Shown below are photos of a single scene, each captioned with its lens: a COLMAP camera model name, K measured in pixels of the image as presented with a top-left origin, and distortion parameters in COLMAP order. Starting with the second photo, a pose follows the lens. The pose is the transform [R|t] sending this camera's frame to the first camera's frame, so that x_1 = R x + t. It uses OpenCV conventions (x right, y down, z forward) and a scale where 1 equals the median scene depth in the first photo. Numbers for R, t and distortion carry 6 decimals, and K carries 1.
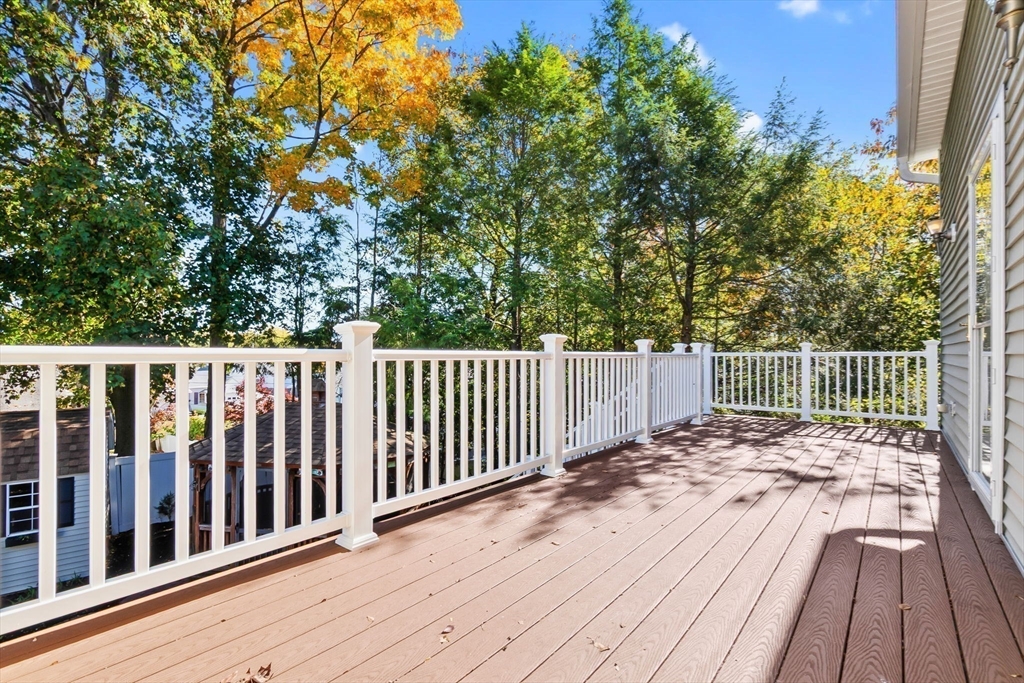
lens RADIAL K [[439.8, 0, 515.7], [0, 439.8, 344.3], [0, 0, 1]] dist [-0.002369, -0.000173]
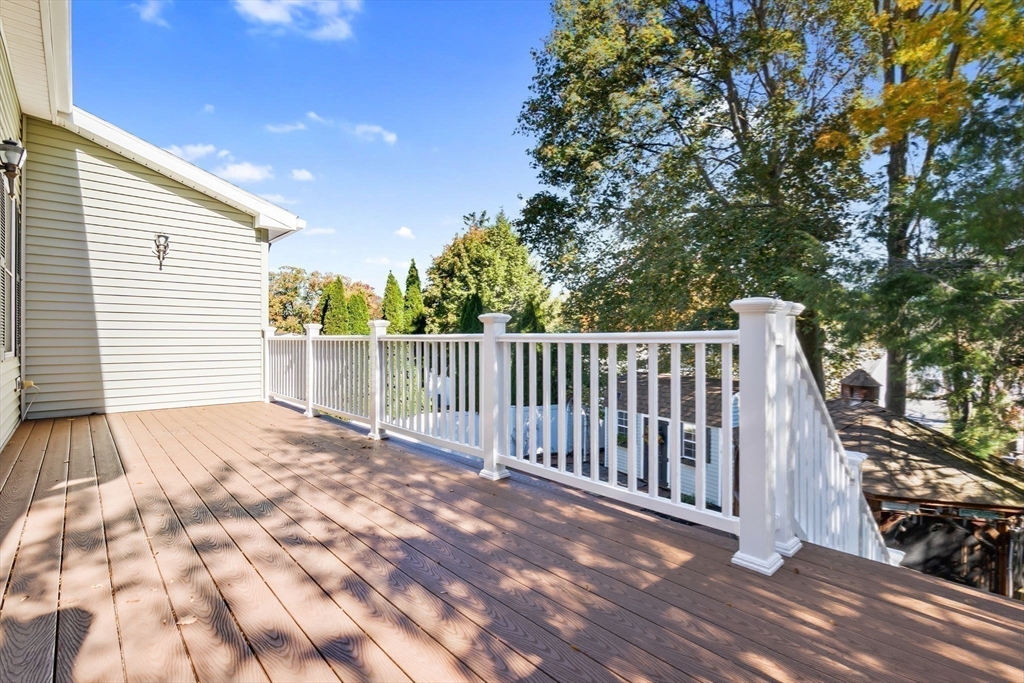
lens RADIAL K [[461.9, 0, 516.6], [0, 461.9, 336.7], [0, 0, 1]] dist [-0.000745, -0.000073]
pose [[-0.094426, -0.000363, -0.995532, 0.860912], [0.019042, 0.999816, -0.002171, 0.022729], [0.995350, -0.019162, -0.094402, 1.001210]]
